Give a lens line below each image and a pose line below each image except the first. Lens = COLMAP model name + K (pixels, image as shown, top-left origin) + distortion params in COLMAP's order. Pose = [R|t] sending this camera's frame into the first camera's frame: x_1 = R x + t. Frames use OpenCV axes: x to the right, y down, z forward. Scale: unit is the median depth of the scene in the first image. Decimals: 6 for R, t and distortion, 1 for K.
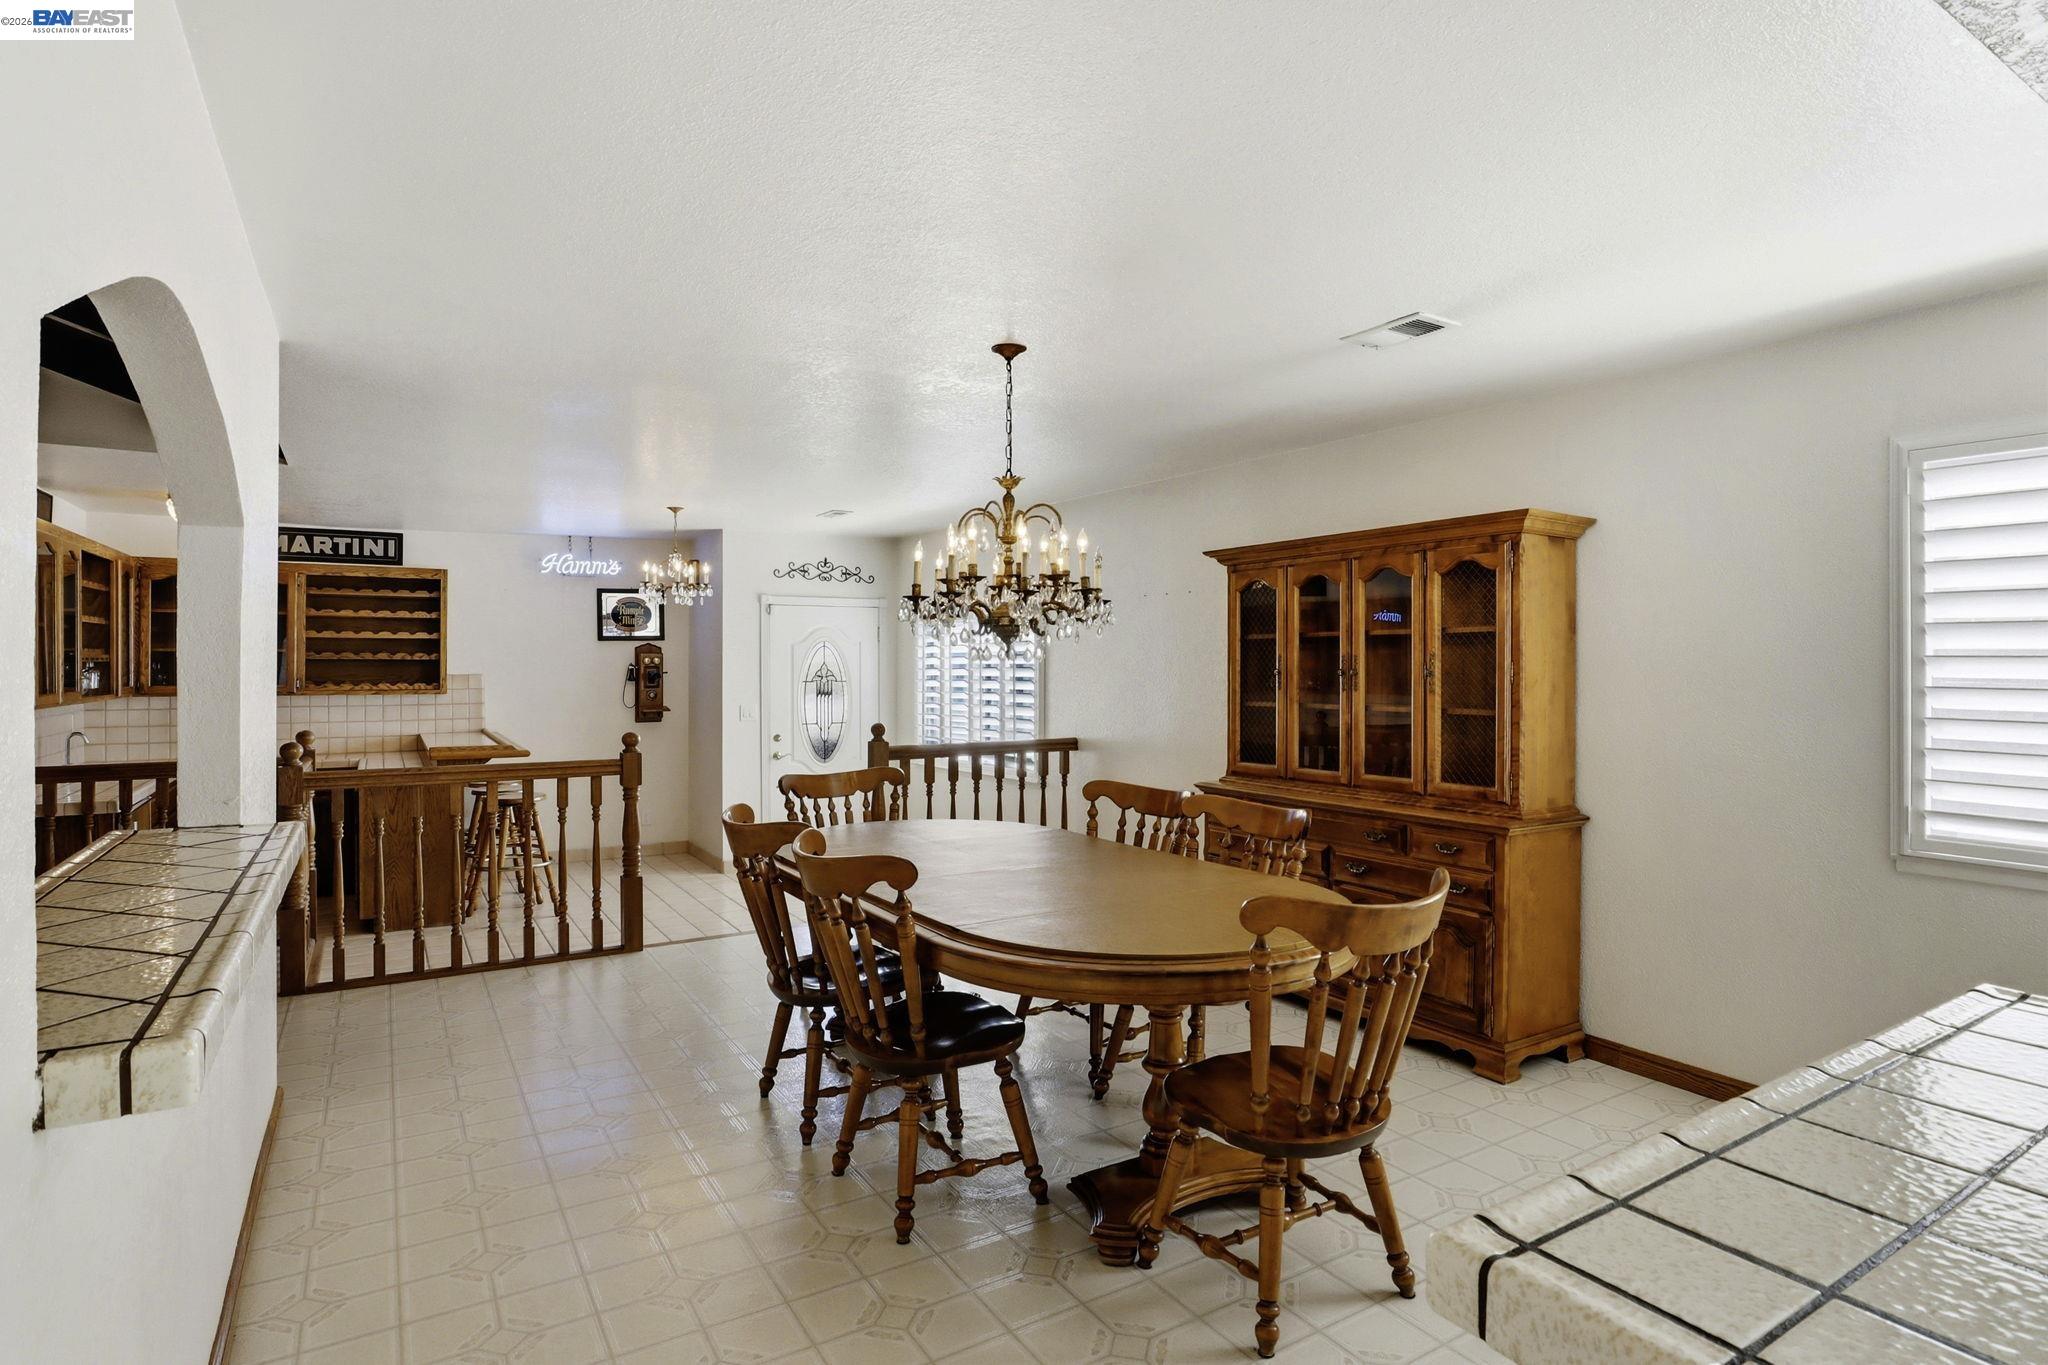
lens RADIAL K [[1050.0, 0, 1033.3], [0, 1050.0, 660.9], [0, 0, 1]] dist [-0.032706, 0.005242]
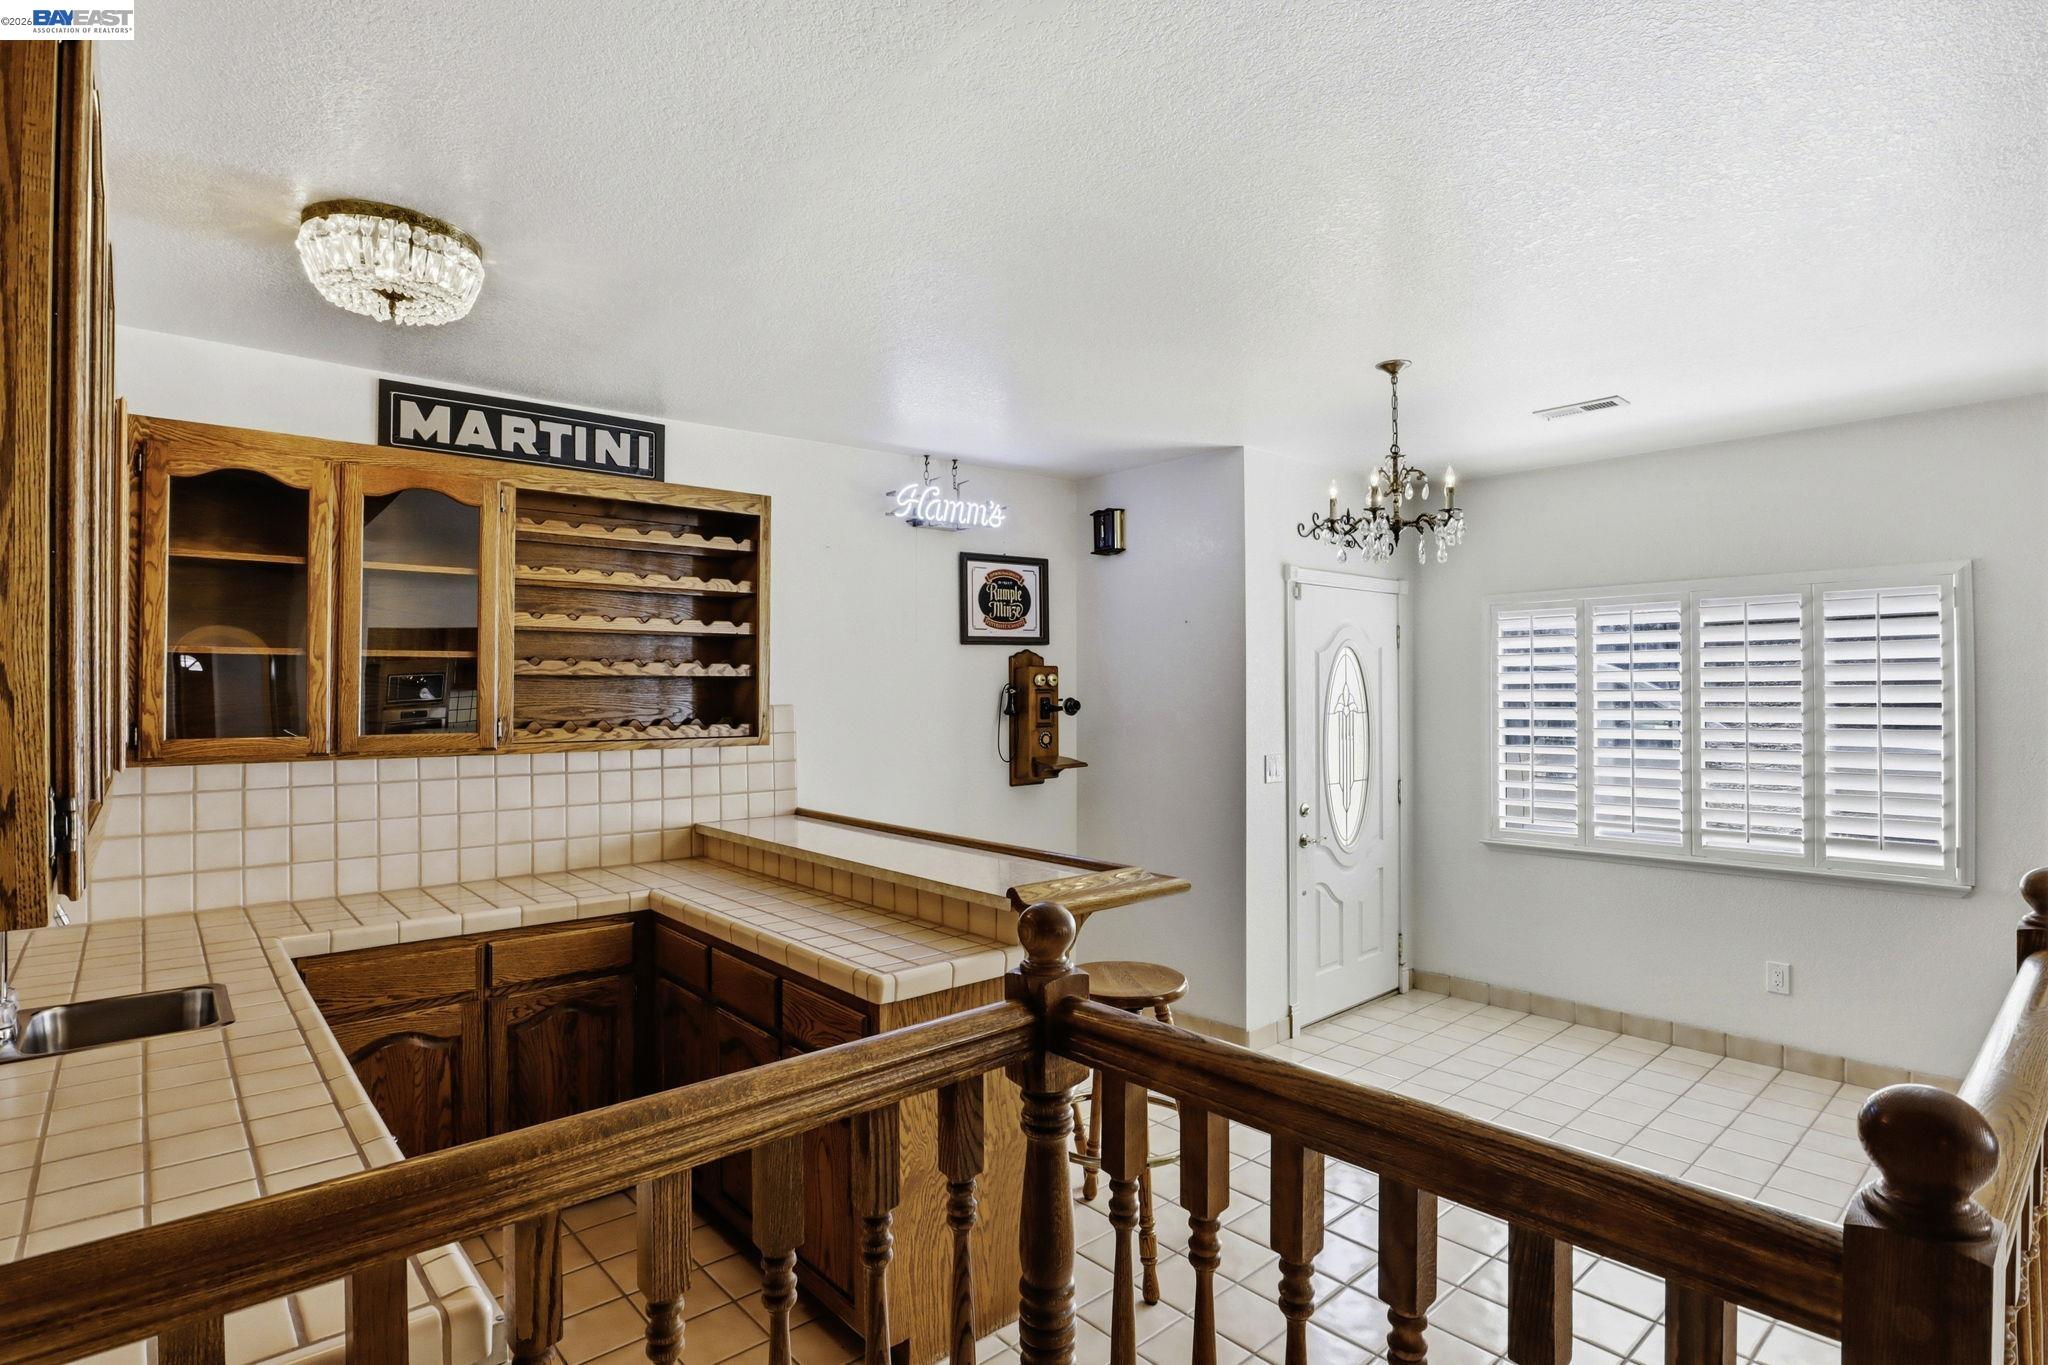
lens RADIAL K [[1050.0, 0, 1067.1], [0, 1050.0, 672.4], [0, 0, 1]] dist [-0.032706, 0.005242]
pose [[0.984315, -0.000486, 0.176421, -0.513336], [0.002659, 0.999924, -0.012077, 0.003366], [-0.176402, 0.012357, 0.984241, 0.478840]]
